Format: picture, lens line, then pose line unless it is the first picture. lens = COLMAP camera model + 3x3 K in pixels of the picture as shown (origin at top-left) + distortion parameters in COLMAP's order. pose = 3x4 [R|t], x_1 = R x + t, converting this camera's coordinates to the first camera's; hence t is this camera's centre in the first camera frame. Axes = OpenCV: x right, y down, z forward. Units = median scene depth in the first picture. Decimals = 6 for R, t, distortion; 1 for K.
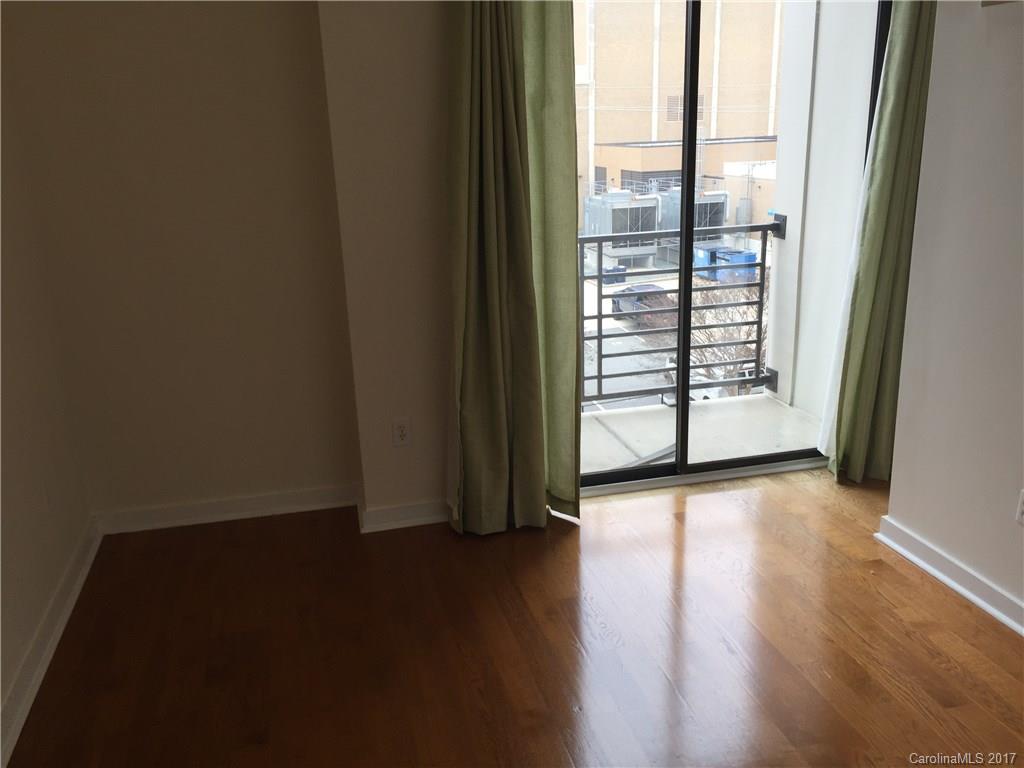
lens RADIAL K [[871.1, 0, 512.4], [0, 871.1, 365.2], [0, 0, 1]] dist [0.074041, -0.080957]
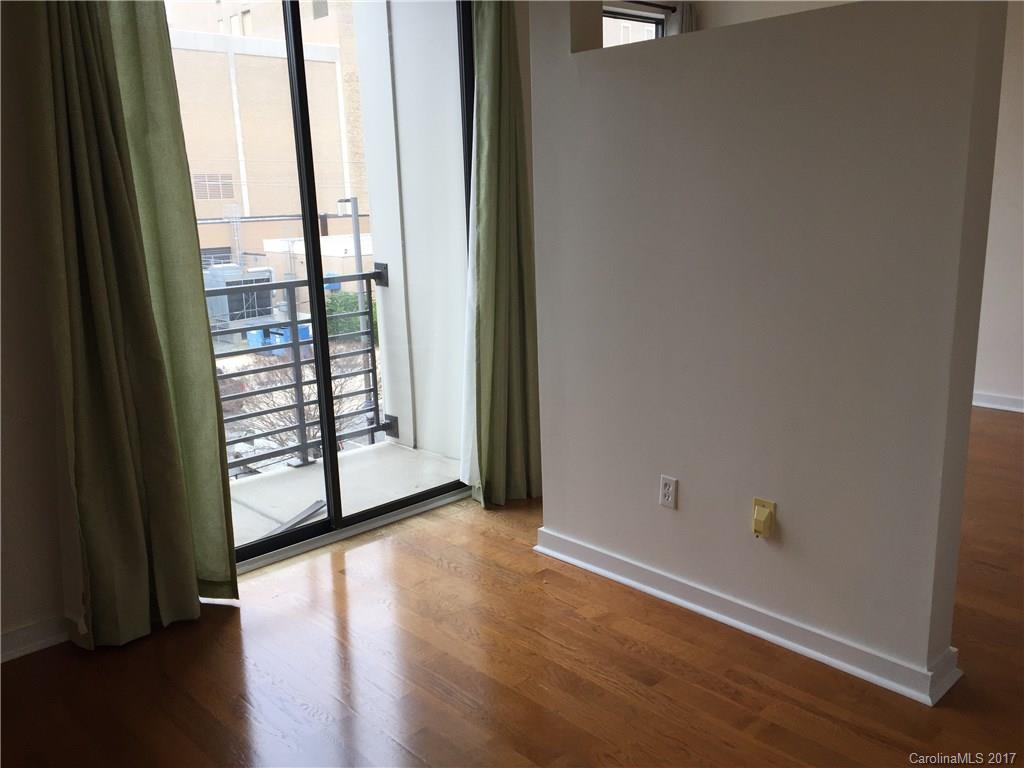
lens RADIAL K [[871.1, 0, 512.4], [0, 871.1, 371.1], [0, 0, 1]] dist [0.074041, -0.080957]
pose [[0.874424, -0.097714, 0.475221, -0.076233], [0.134448, 0.989950, -0.043838, 0.024271], [-0.466161, 0.102226, 0.878774, 0.073315]]
